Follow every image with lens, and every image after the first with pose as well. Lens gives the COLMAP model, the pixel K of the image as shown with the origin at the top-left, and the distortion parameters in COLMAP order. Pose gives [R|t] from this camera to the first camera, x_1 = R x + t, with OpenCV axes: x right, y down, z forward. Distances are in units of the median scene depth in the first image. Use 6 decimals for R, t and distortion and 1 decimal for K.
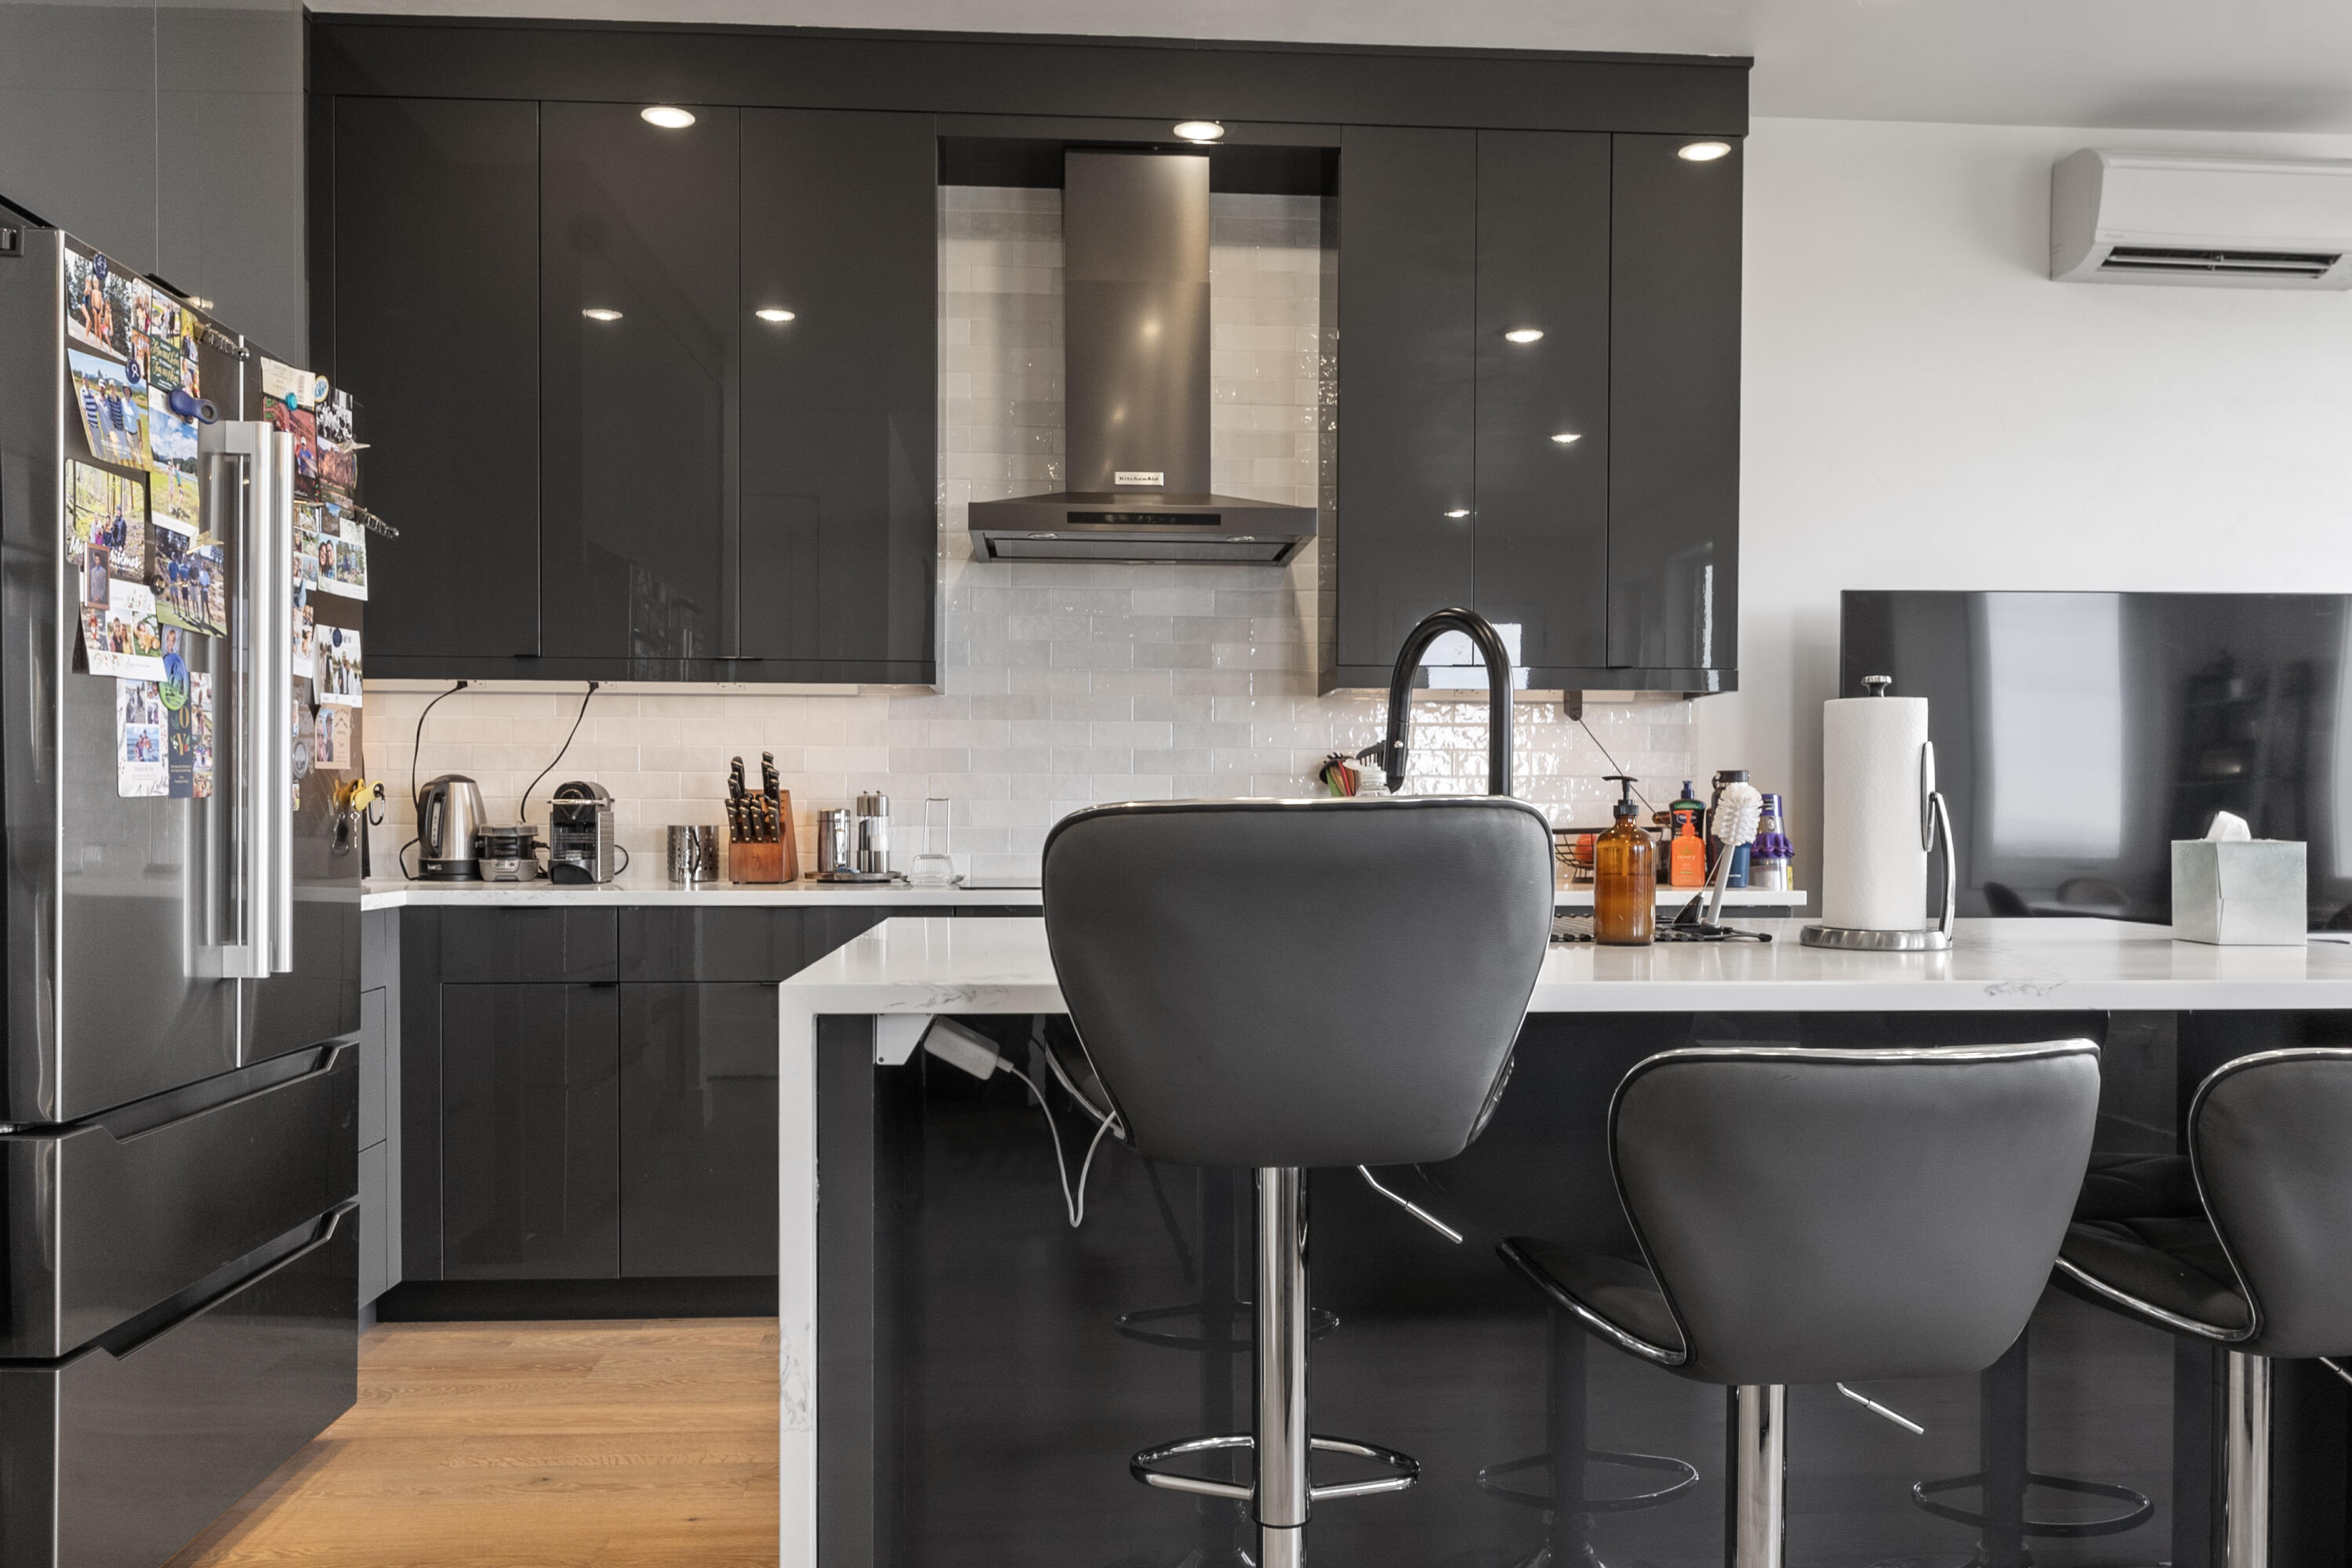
lens RADIAL K [[1754.4, 0, 1184.3], [0, 1754.4, 829.9], [0, 0, 1]] dist [-0.007457, 0.002552]
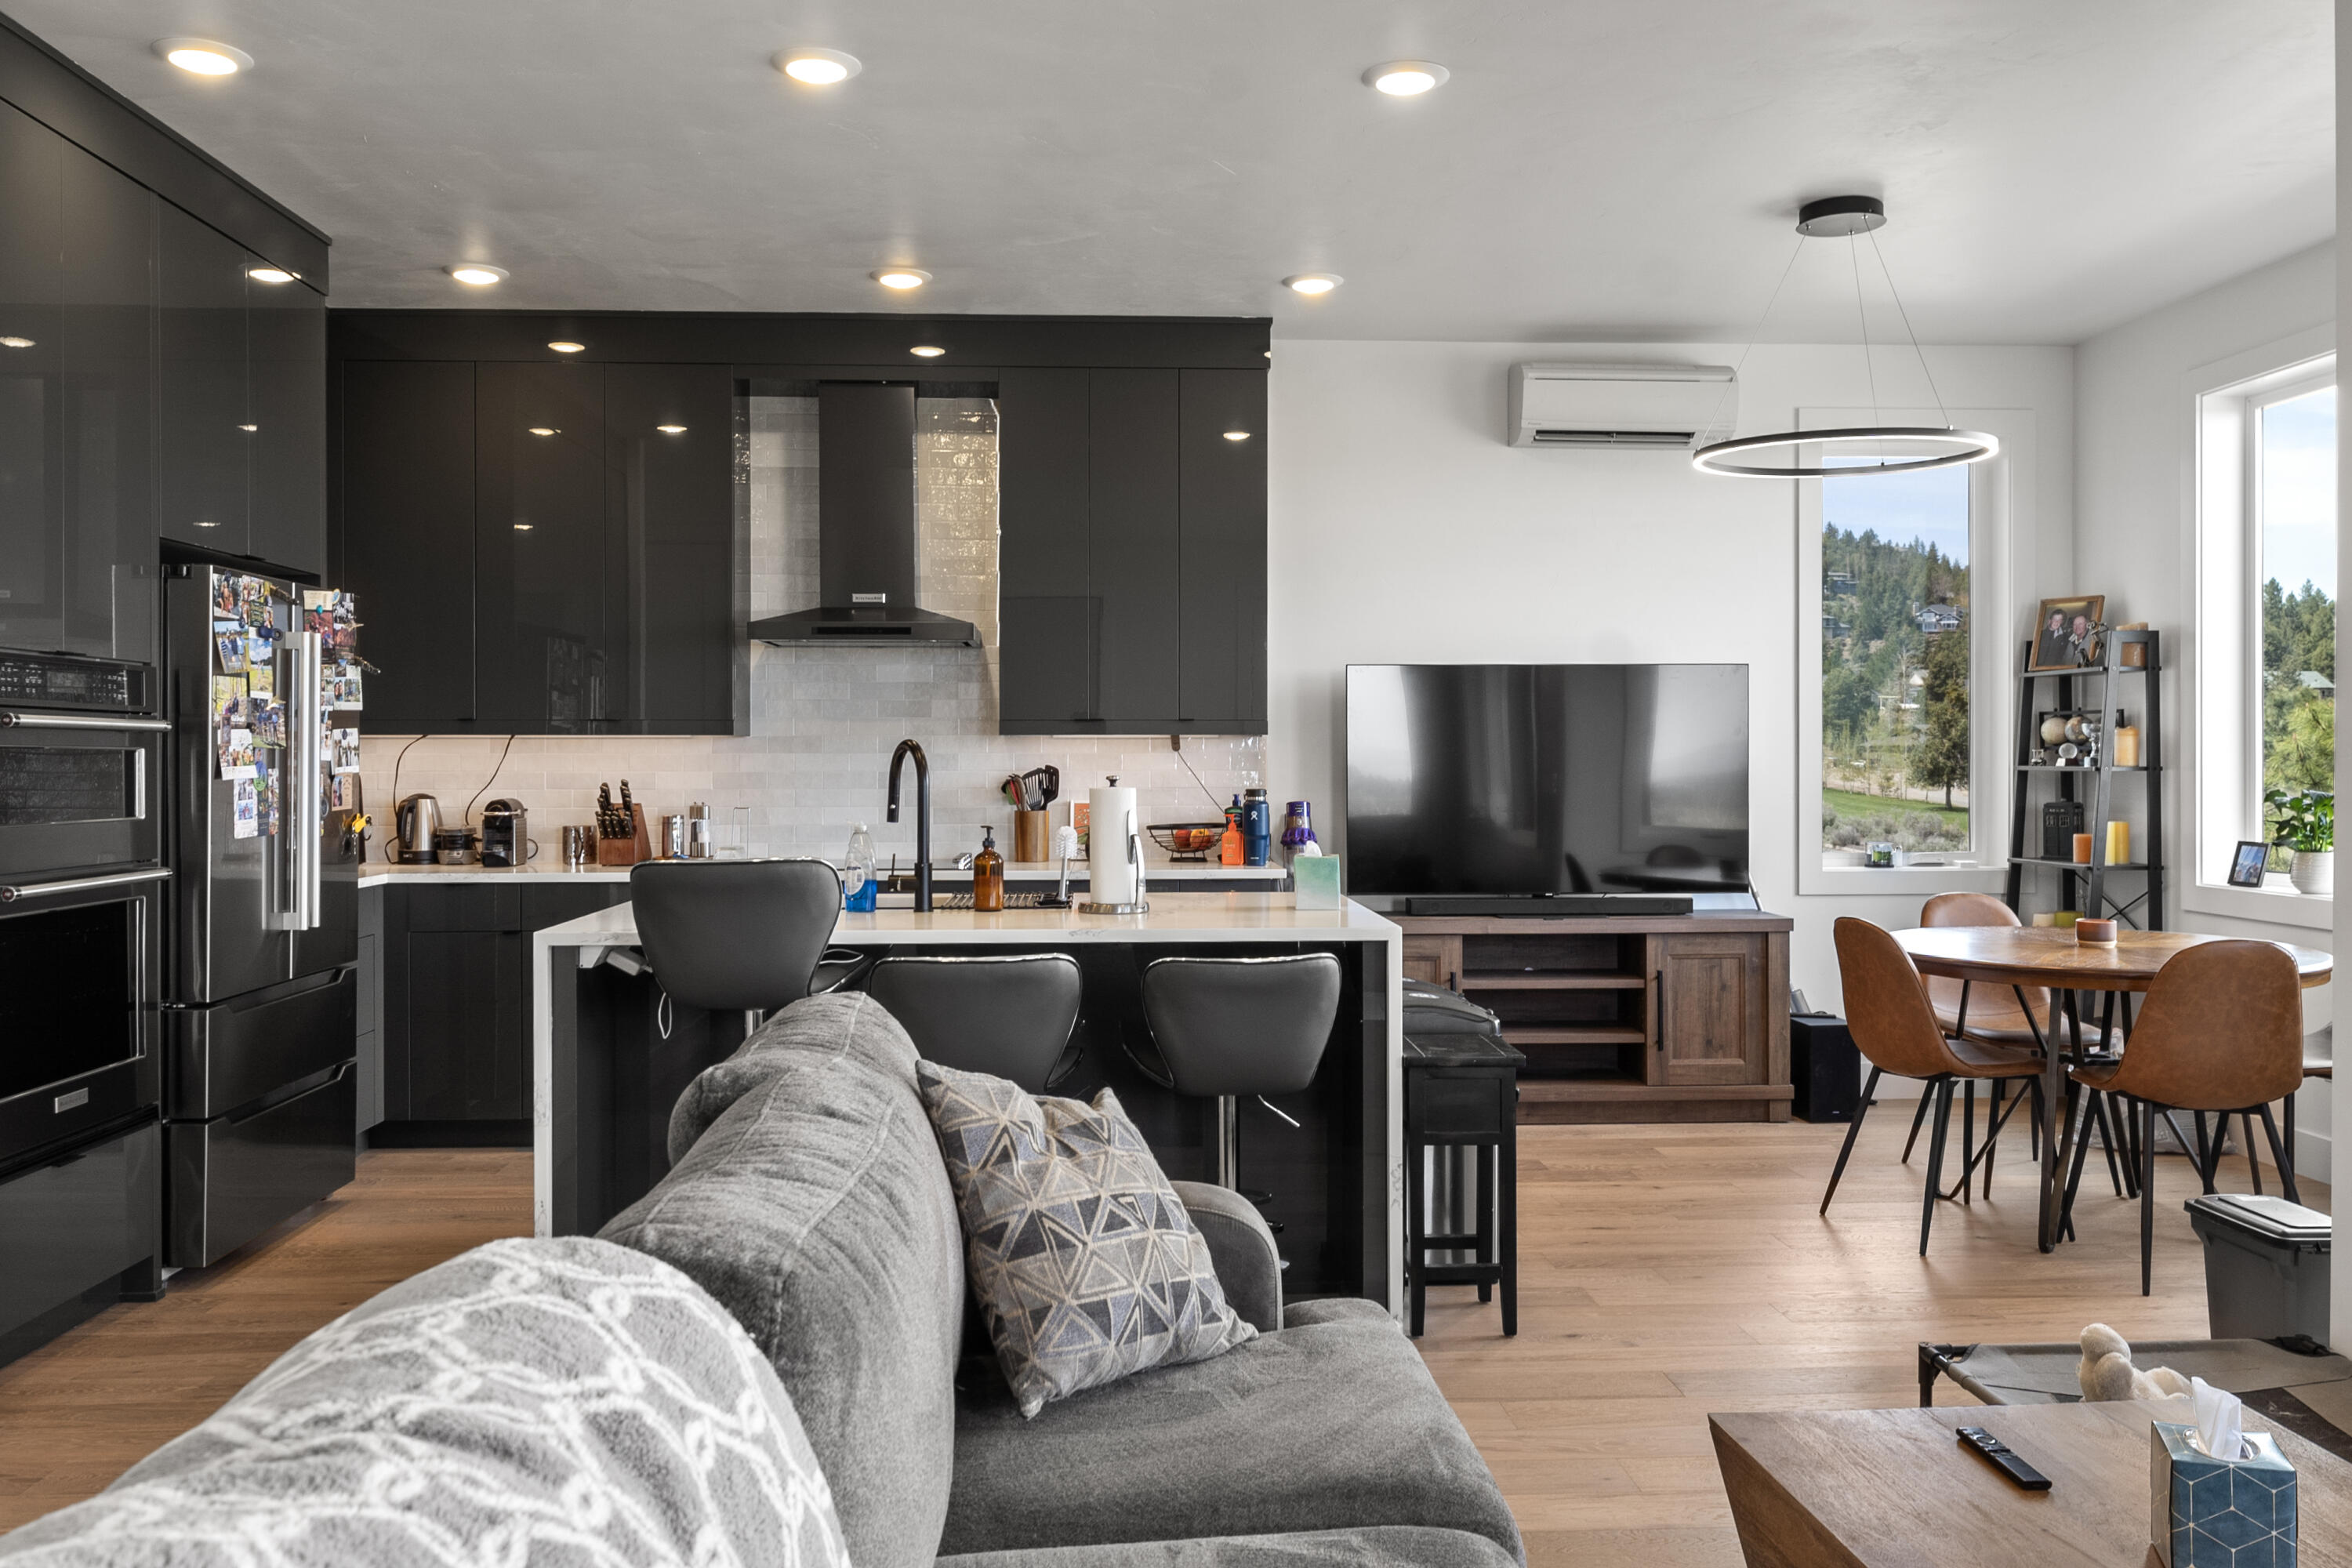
lens RADIAL K [[1762.5, 0, 1166.4], [0, 1762.5, 742.2], [0, 0, 1]] dist [0.000451, -0.001571]
pose [[0.999901, -0.005256, -0.013062, 0.325058], [0.005031, 0.999840, -0.017159, -0.061428], [0.013150, 0.017092, 0.999767, -0.676577]]
